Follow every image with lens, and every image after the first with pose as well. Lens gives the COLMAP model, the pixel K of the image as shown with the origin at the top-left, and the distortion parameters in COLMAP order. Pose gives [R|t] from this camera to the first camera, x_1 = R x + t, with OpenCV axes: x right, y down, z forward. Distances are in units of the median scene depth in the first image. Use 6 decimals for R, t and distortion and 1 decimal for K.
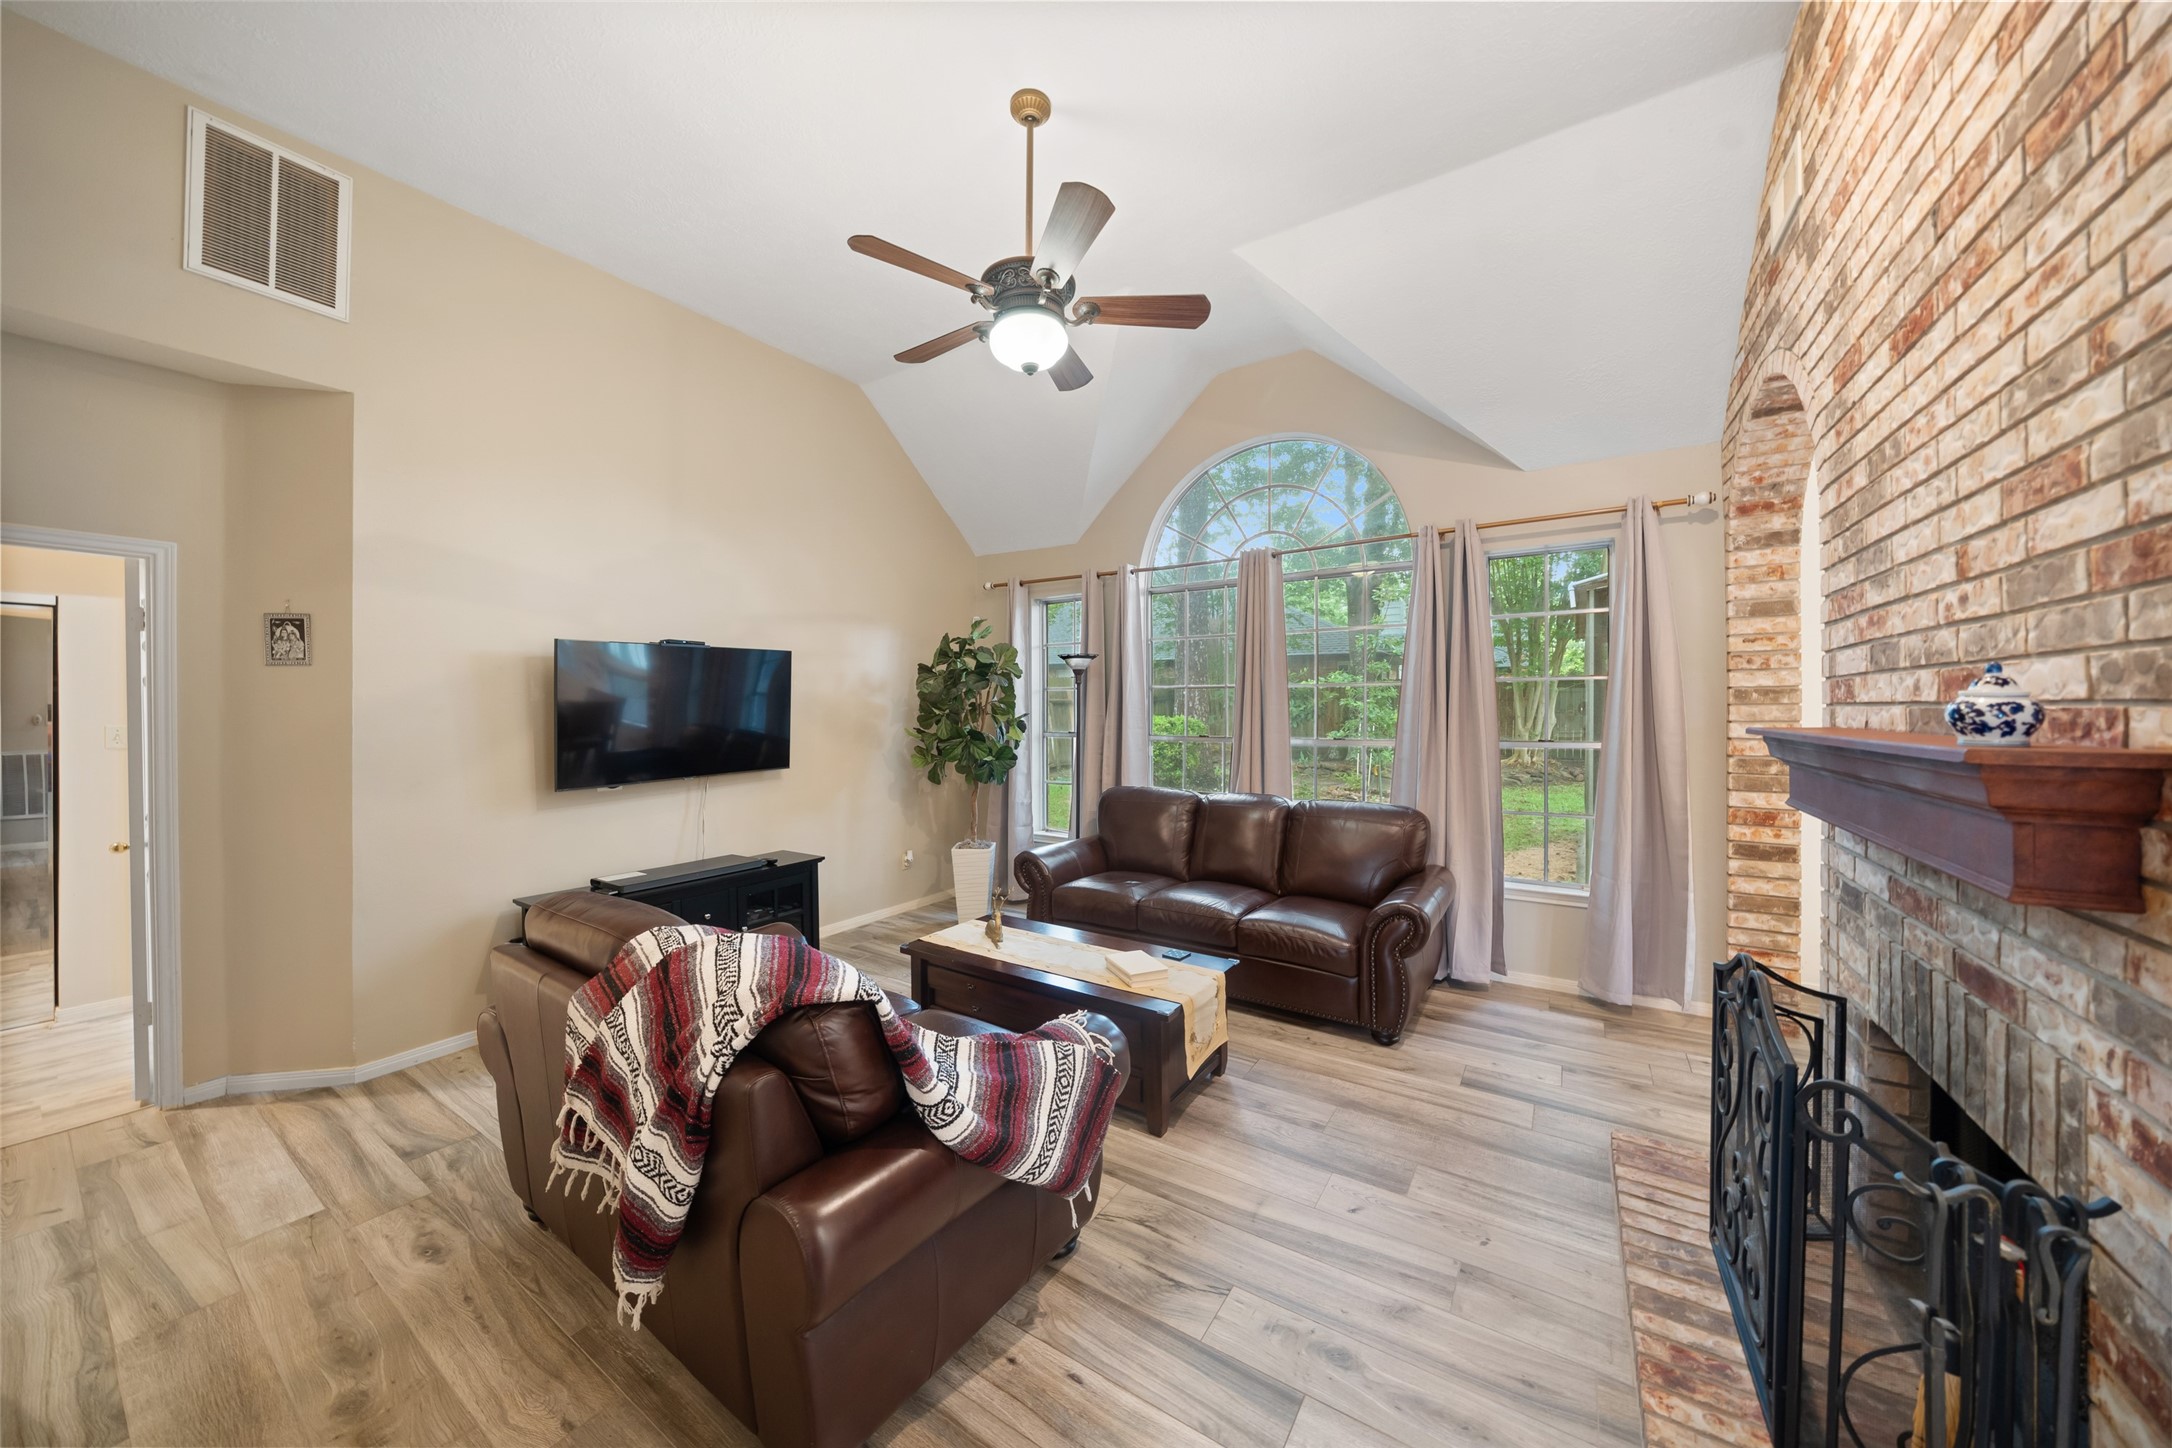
lens RADIAL K [[748.1, 0, 1090.4], [0, 748.1, 715.2], [0, 0, 1]] dist [-0.007093, 0.000478]
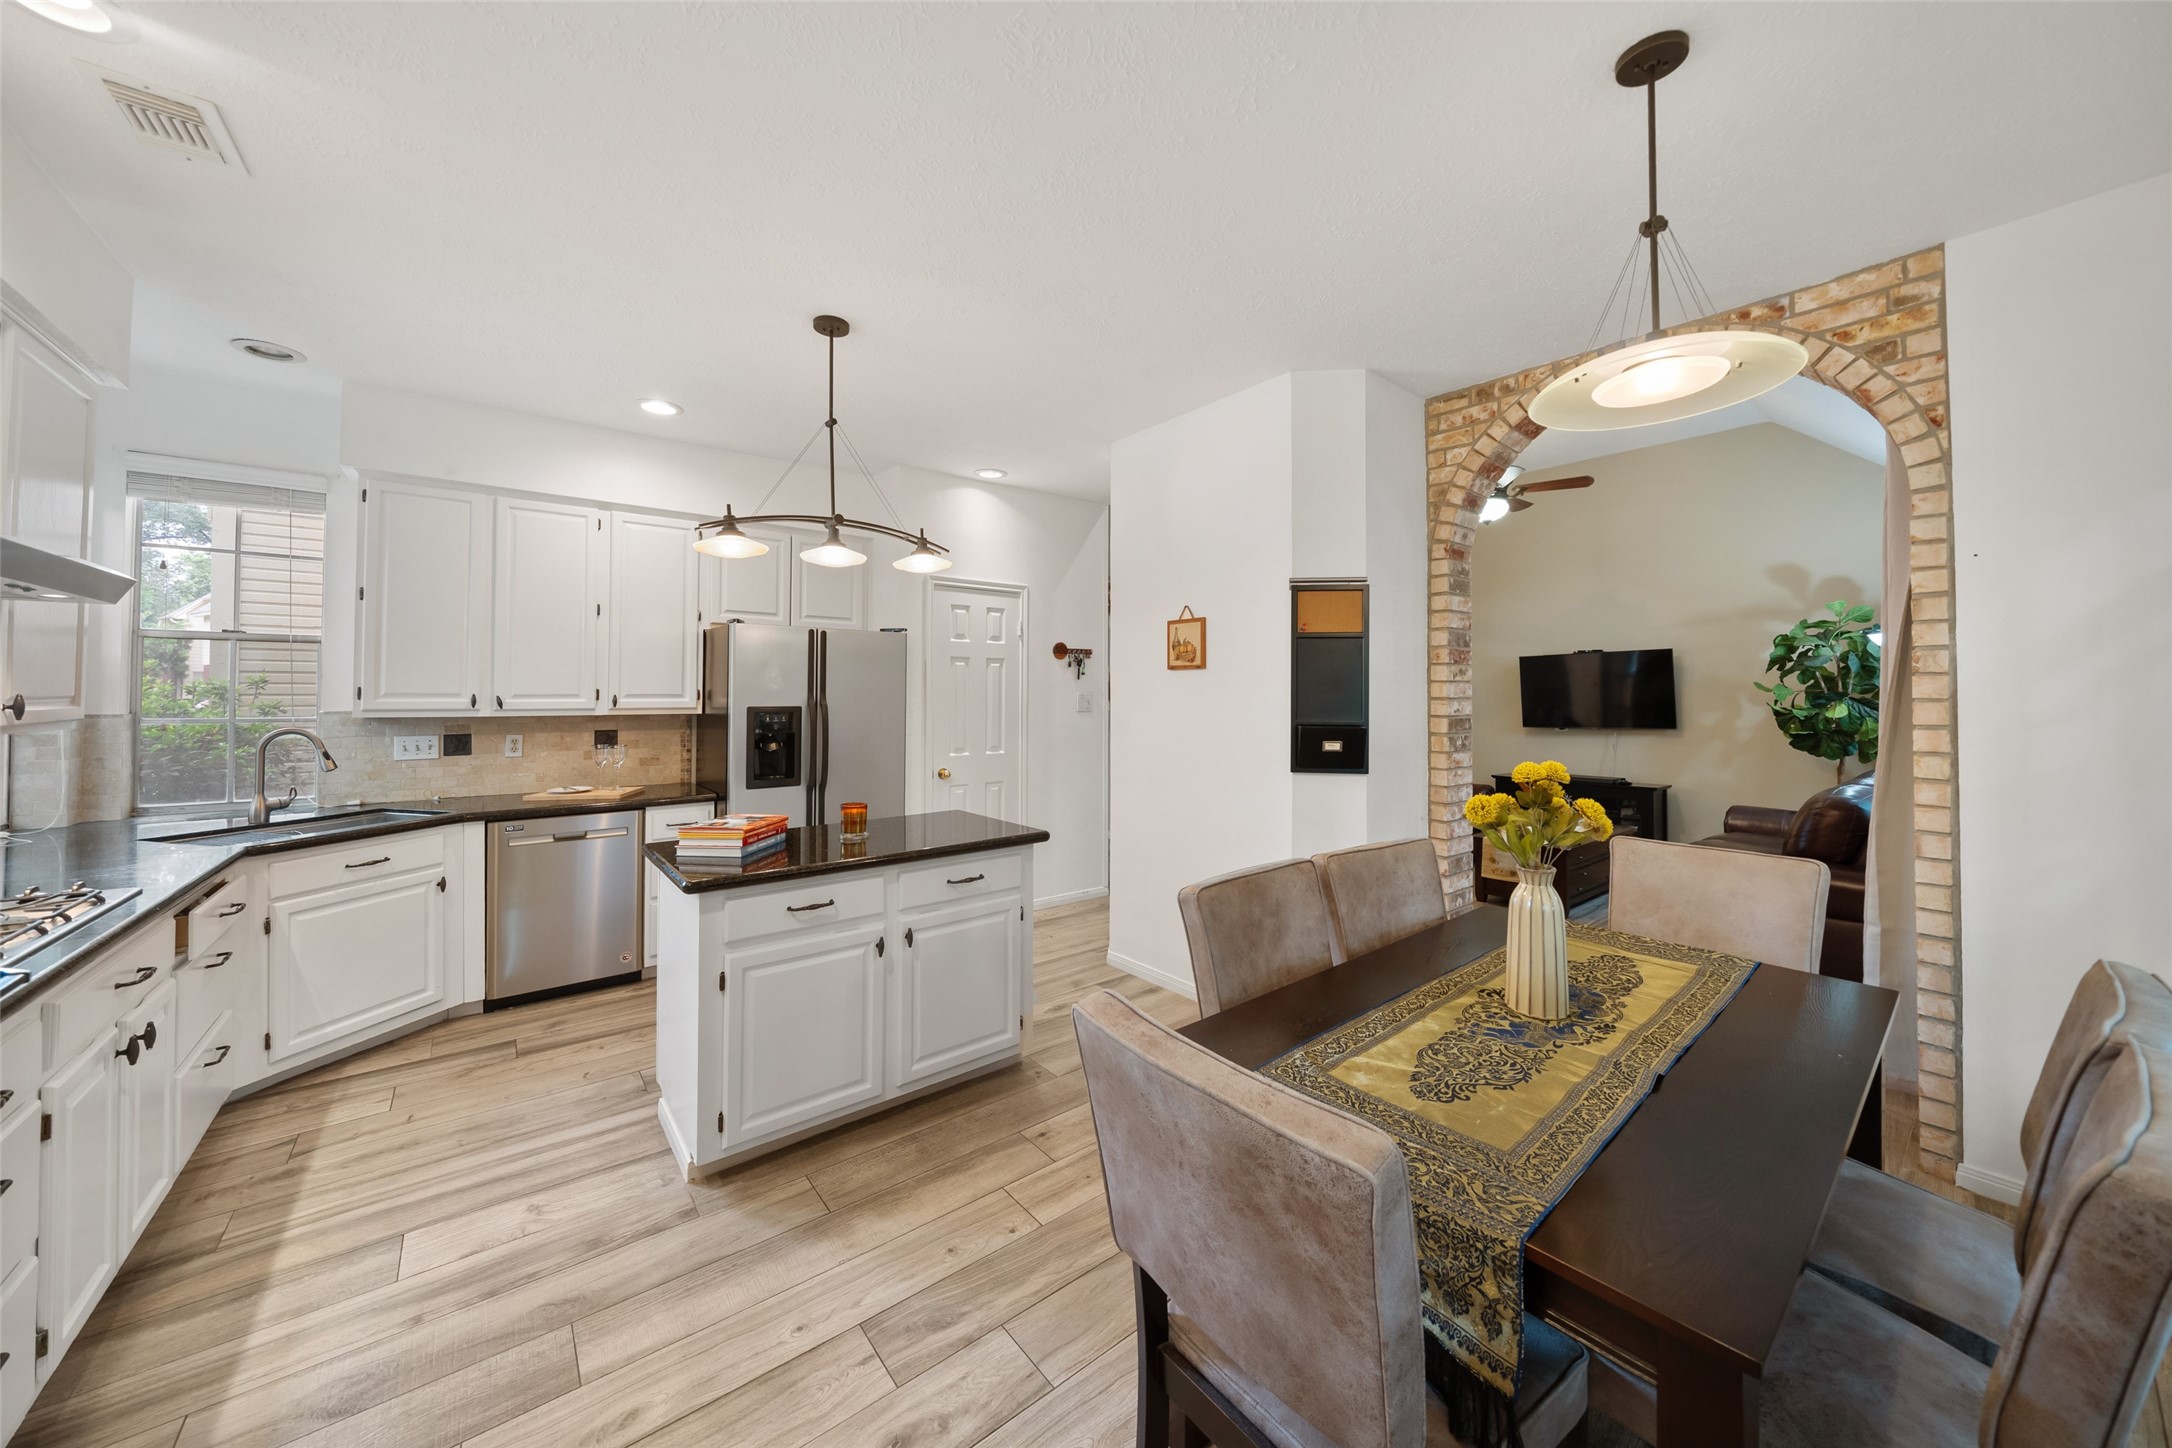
lens RADIAL K [[748.1, 0, 1079.6], [0, 748.1, 681.6], [0, 0, 1]] dist [-0.007093, 0.000478]
pose [[-0.321454, -0.012680, -0.946840, 1.796601], [-0.010886, 0.999894, -0.009694, 0.006912], [0.946863, 0.007191, -0.321558, 0.480337]]
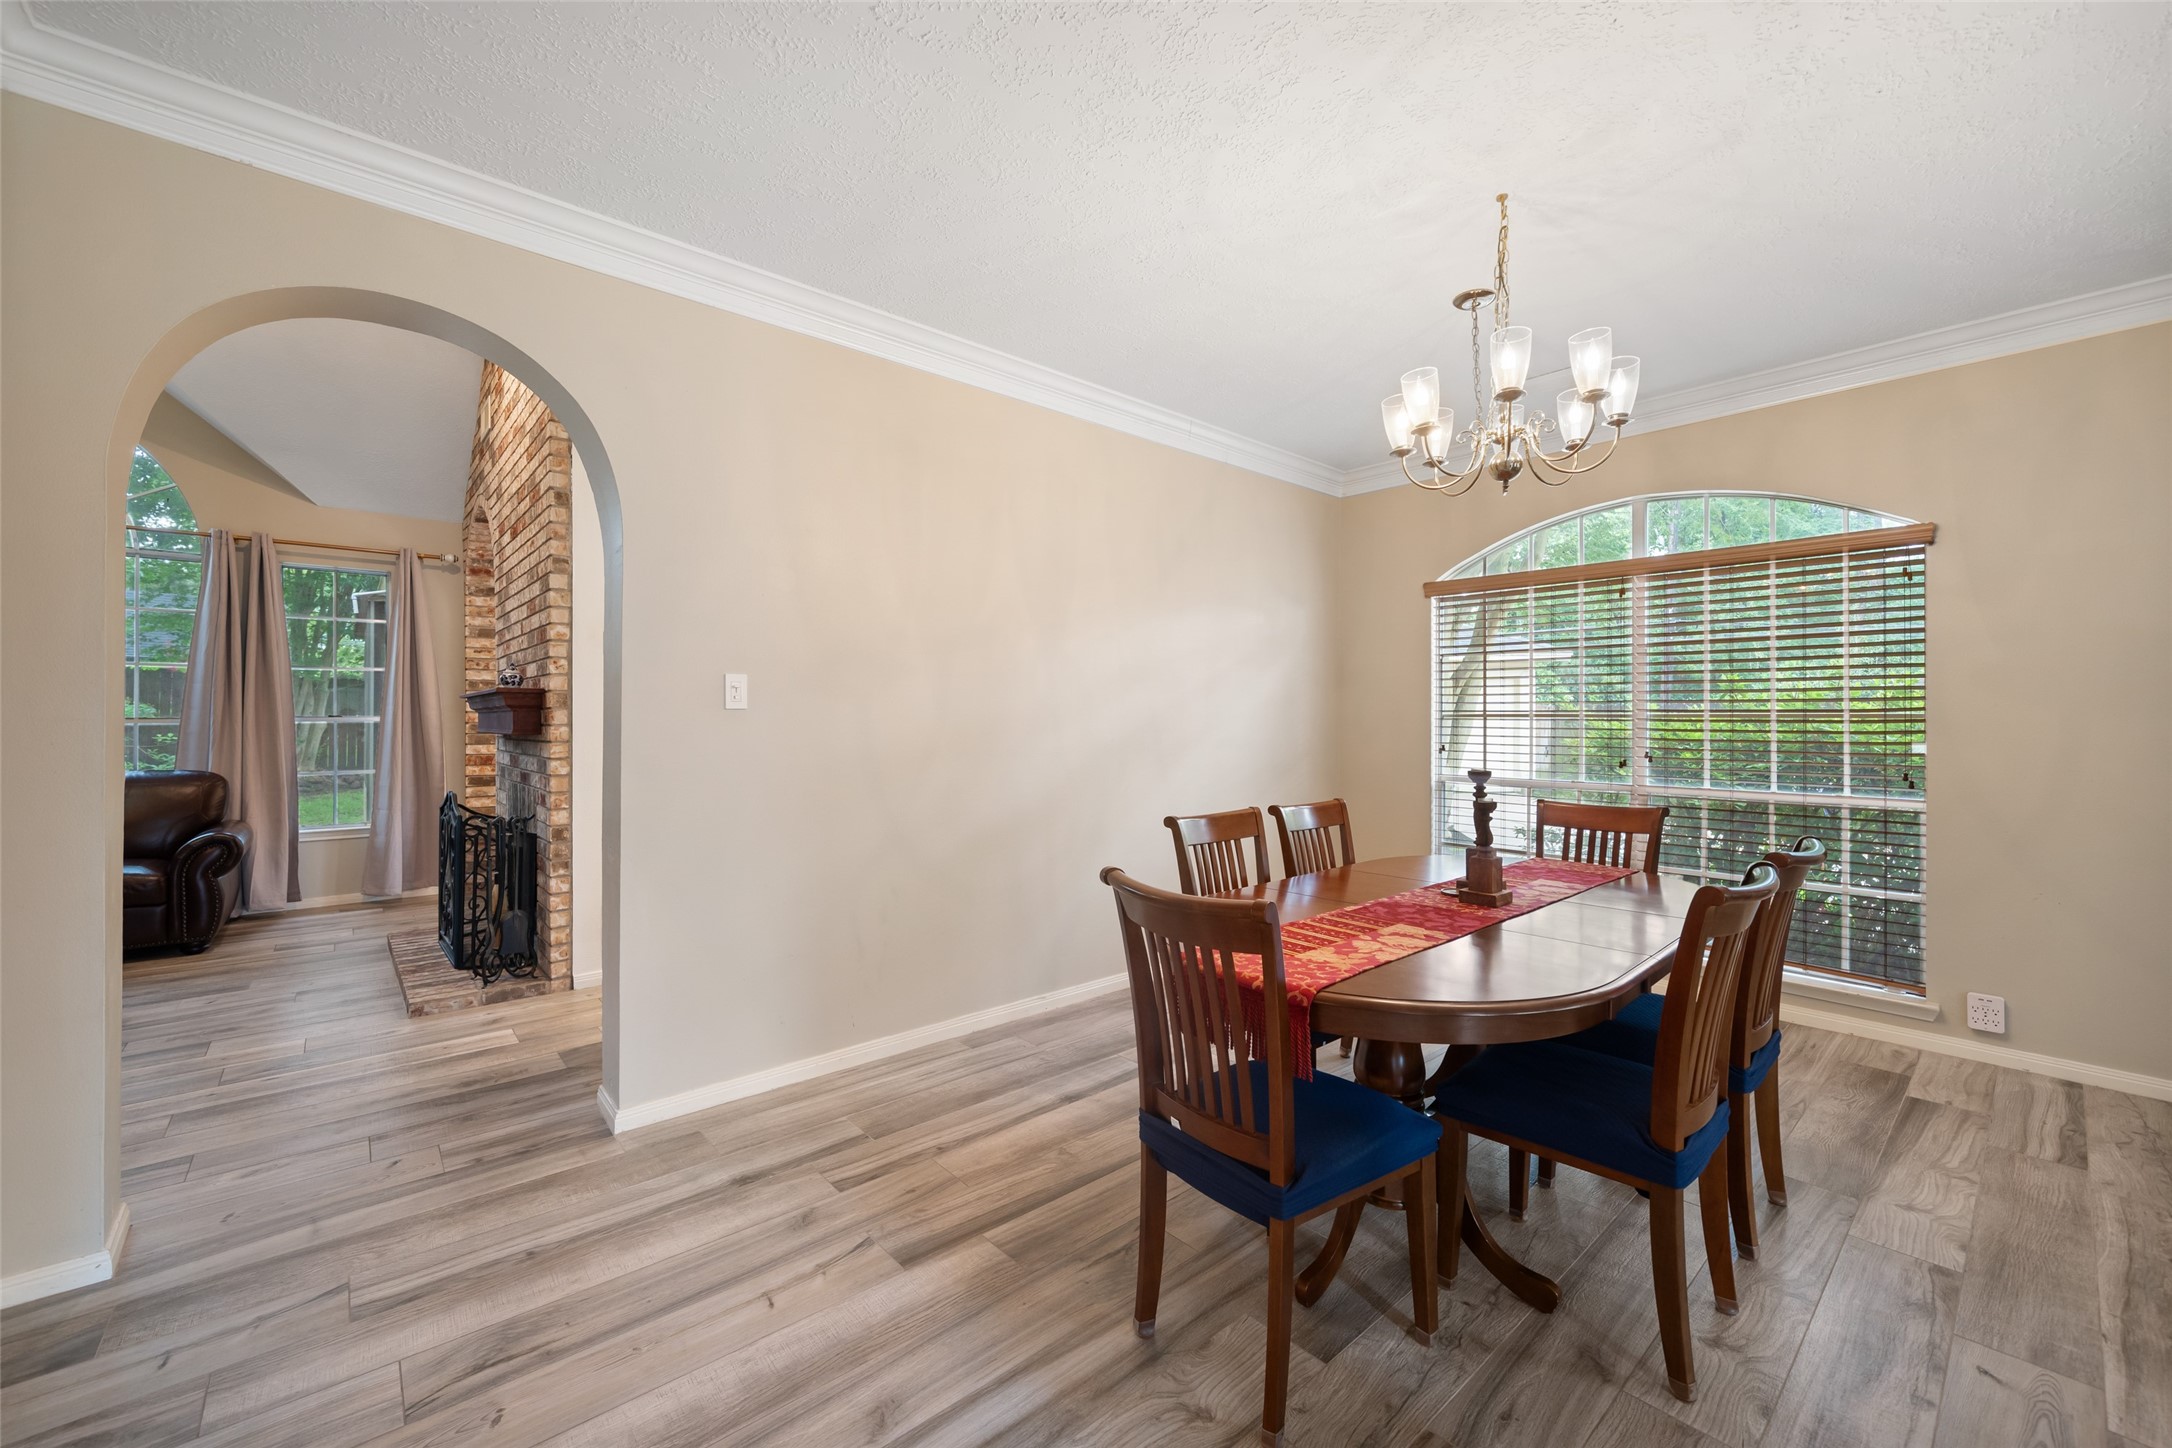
lens RADIAL K [[878.9, 0, 1084.1], [0, 878.9, 713.5], [0, 0, 1]] dist [-0.001802, 0.000595]
pose [[0.289347, 0.011458, 0.957156, -0.564342], [0.007299, 0.999873, -0.014176, 0.072254], [-0.957196, 0.011088, 0.289227, -0.820025]]
